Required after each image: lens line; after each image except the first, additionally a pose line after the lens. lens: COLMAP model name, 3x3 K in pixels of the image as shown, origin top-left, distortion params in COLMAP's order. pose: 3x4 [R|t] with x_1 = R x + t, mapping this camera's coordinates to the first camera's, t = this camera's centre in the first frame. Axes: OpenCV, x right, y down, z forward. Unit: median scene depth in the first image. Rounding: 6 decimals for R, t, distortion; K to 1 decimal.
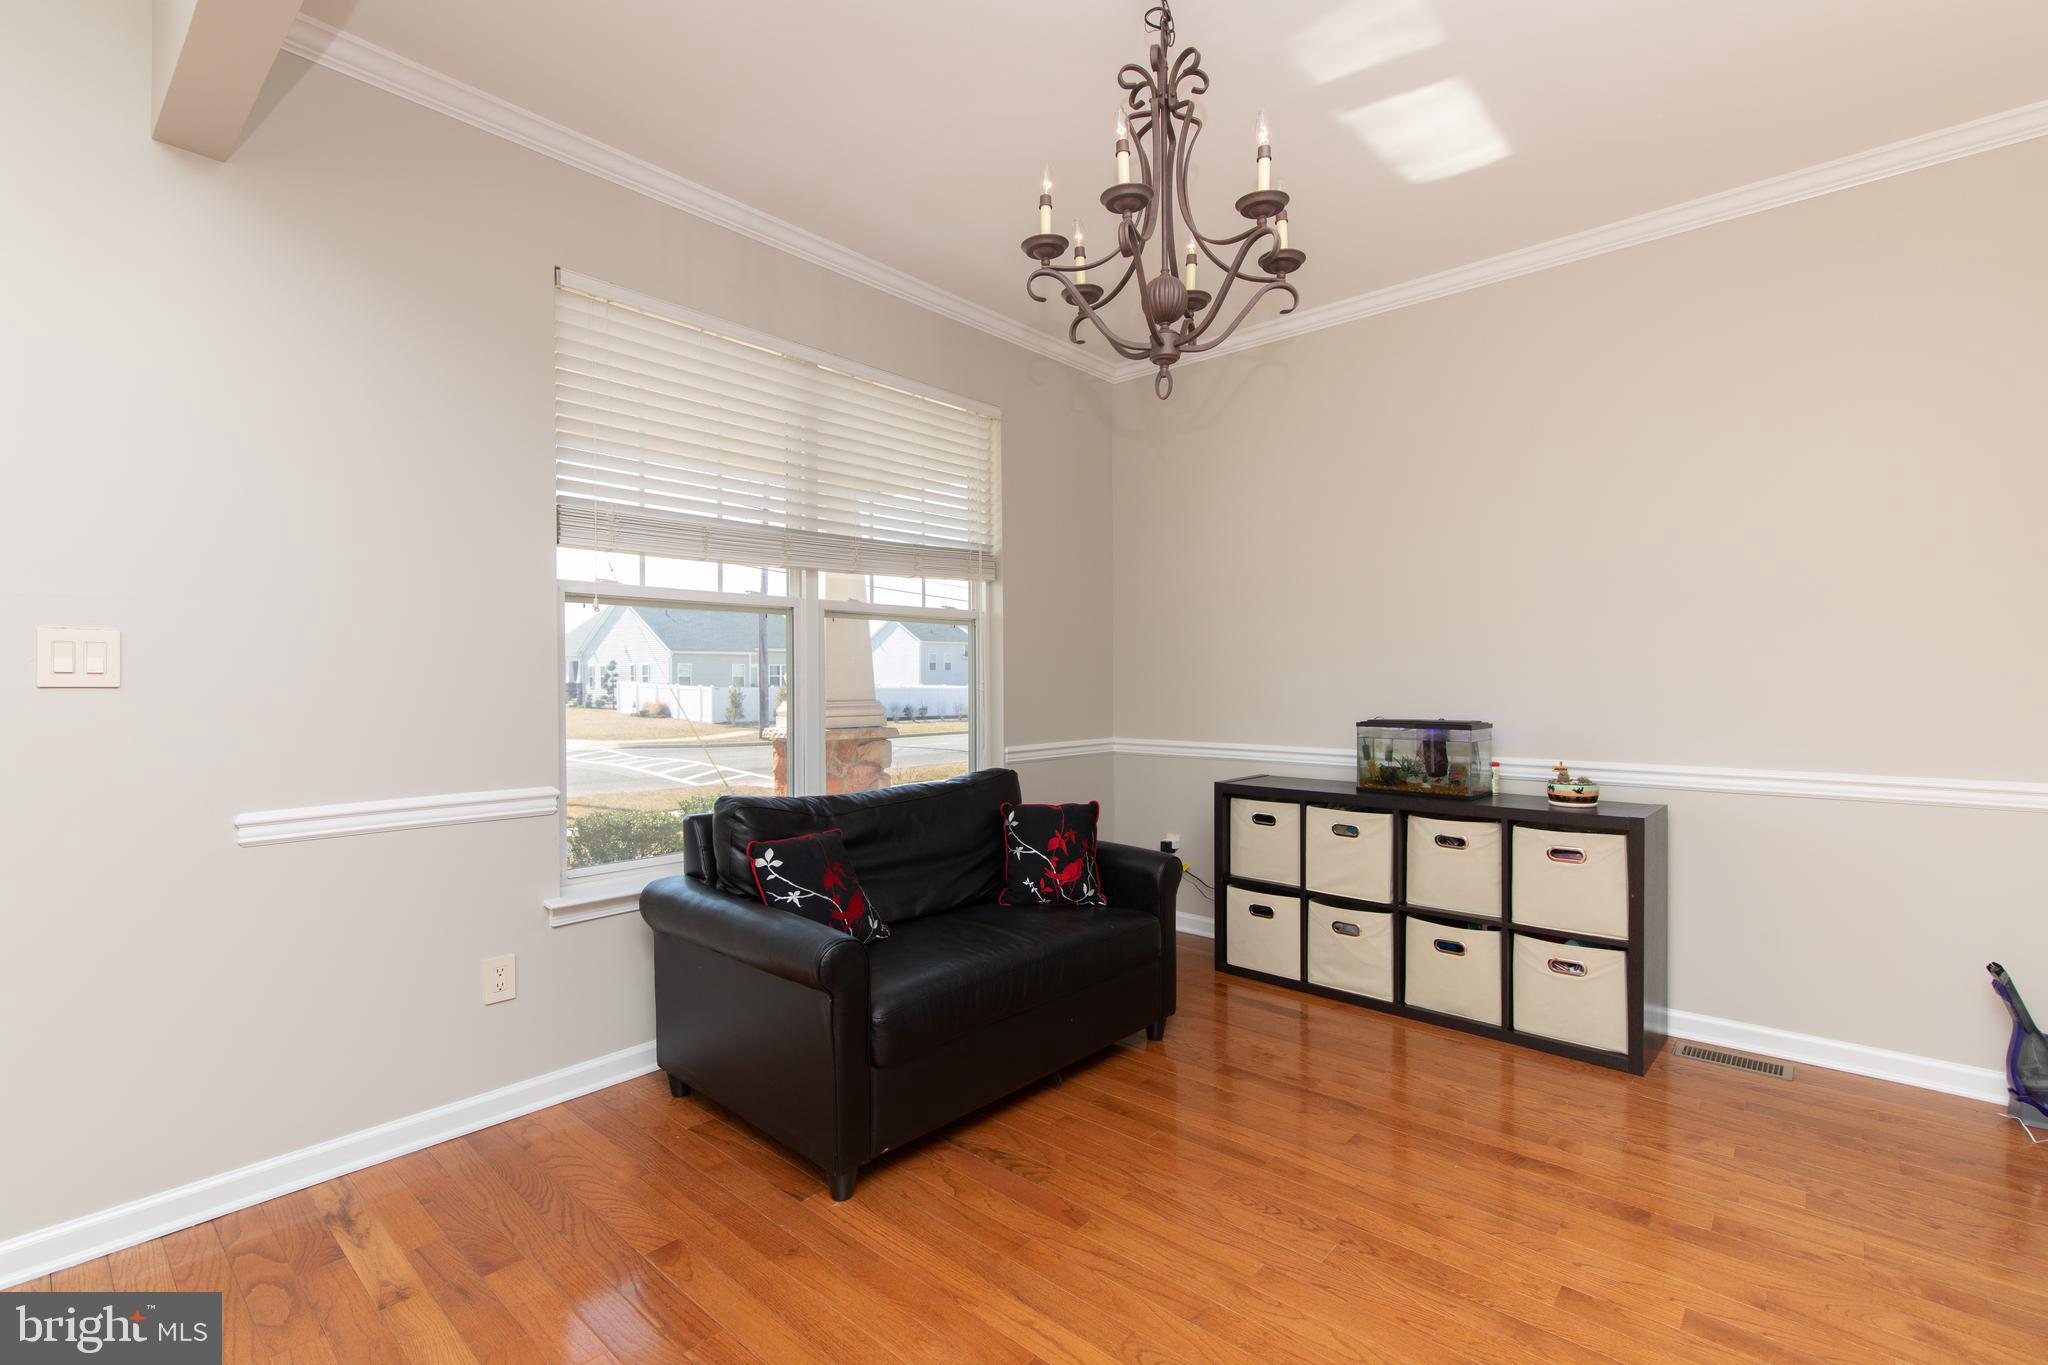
lens RADIAL K [[931.4, 0, 1027.6], [0, 931.4, 686.7], [0, 0, 1]] dist [0.007203, -0.002741]
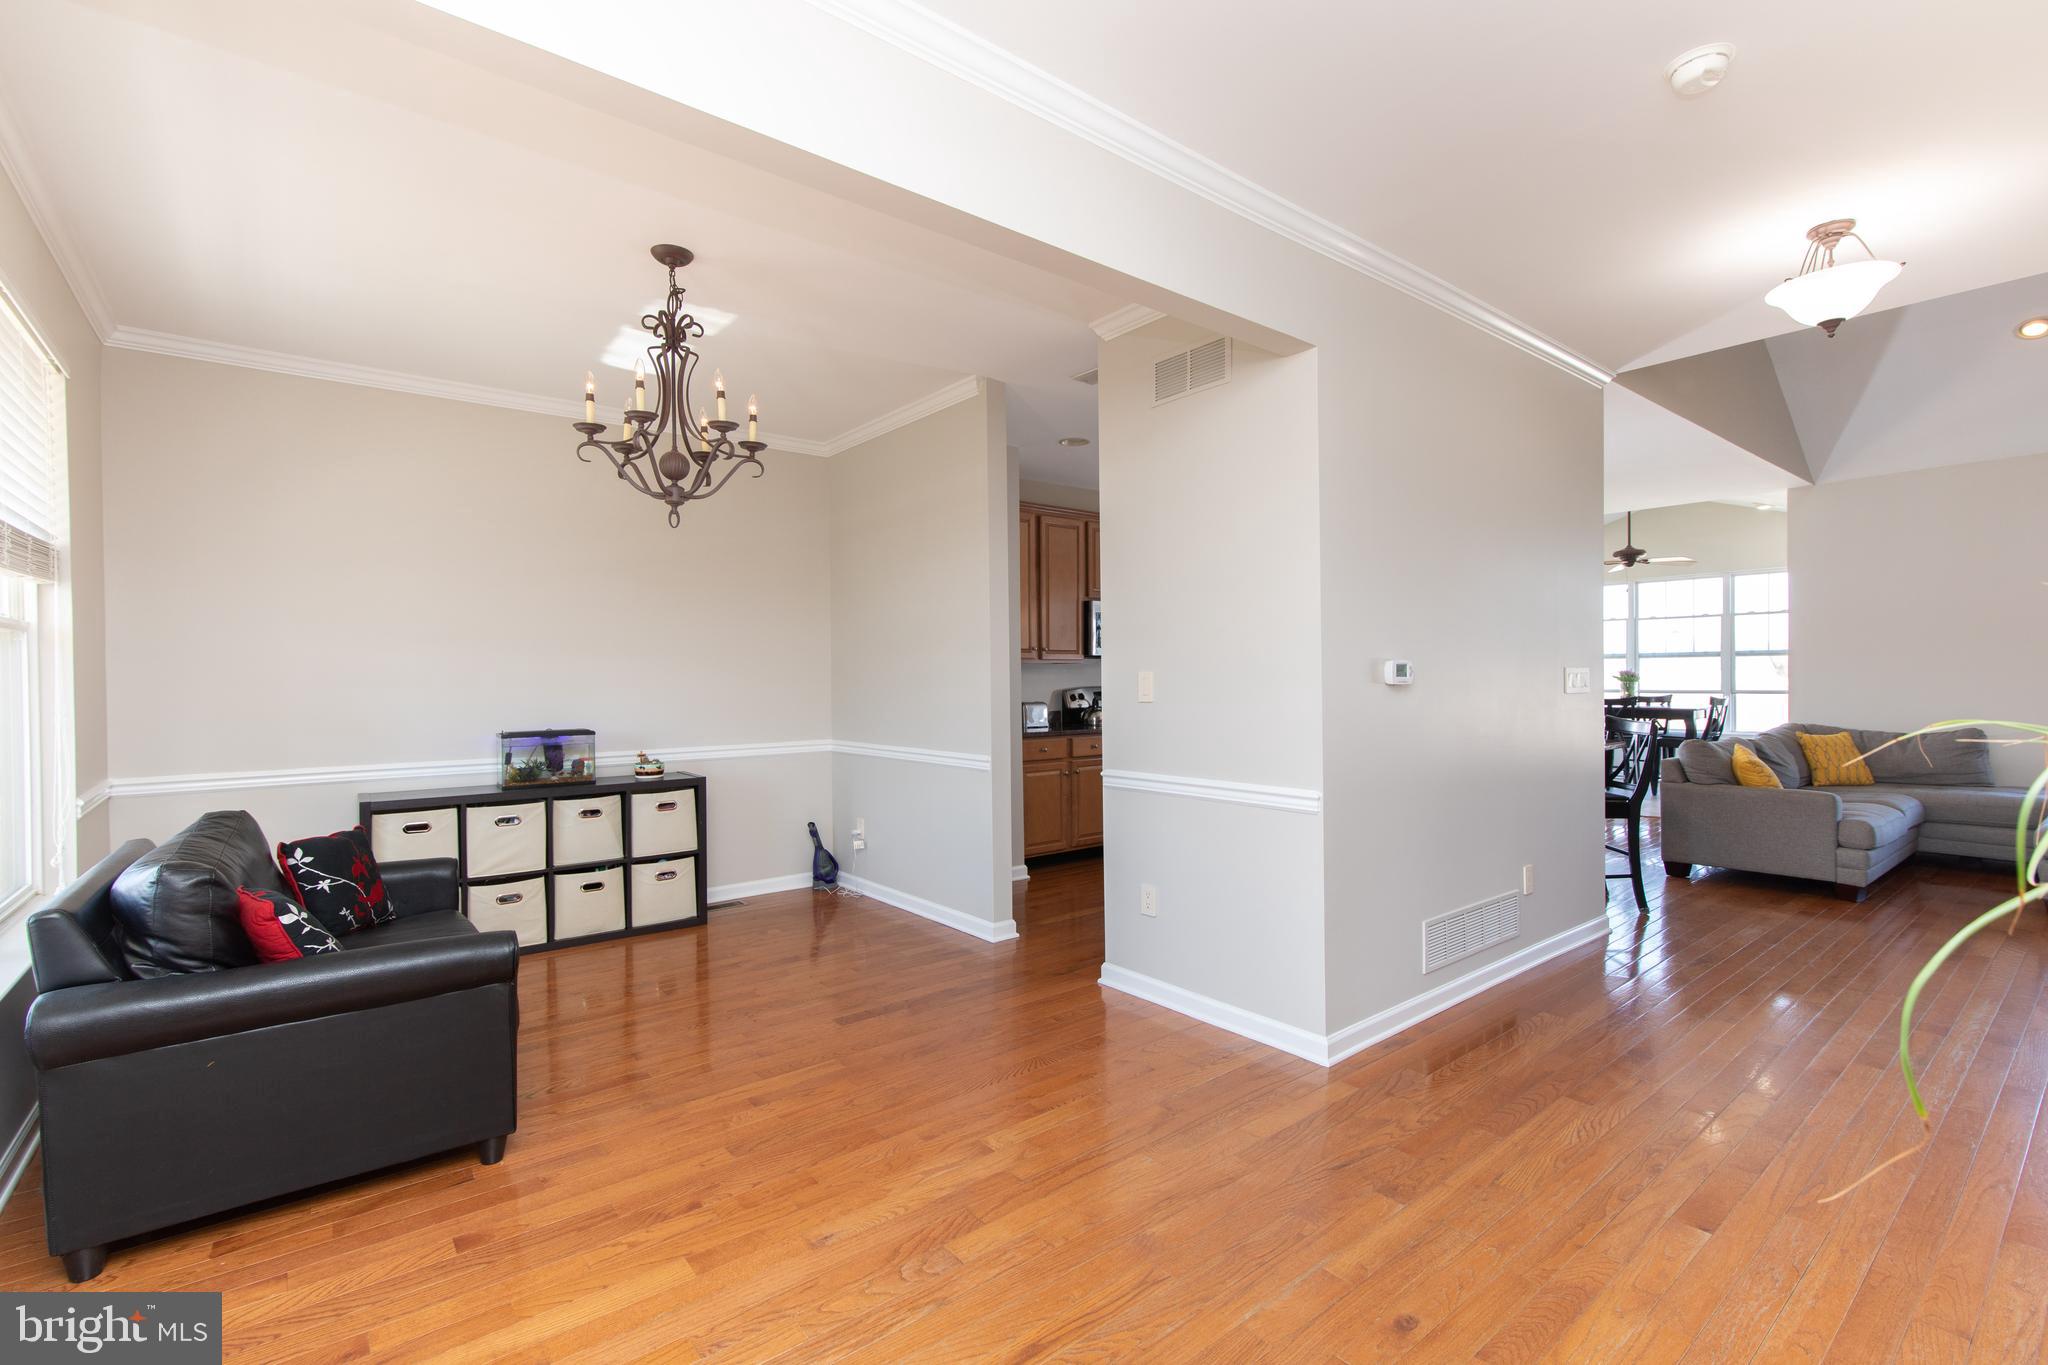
lens RADIAL K [[931.4, 0, 1021.5], [0, 931.4, 676.0], [0, 0, 1]] dist [0.007203, -0.002741]
pose [[0.169176, 0.002168, 0.985583, -0.872107], [0.019032, 0.999804, -0.005466, -0.024962], [-0.985402, 0.019682, 0.169102, 0.104434]]
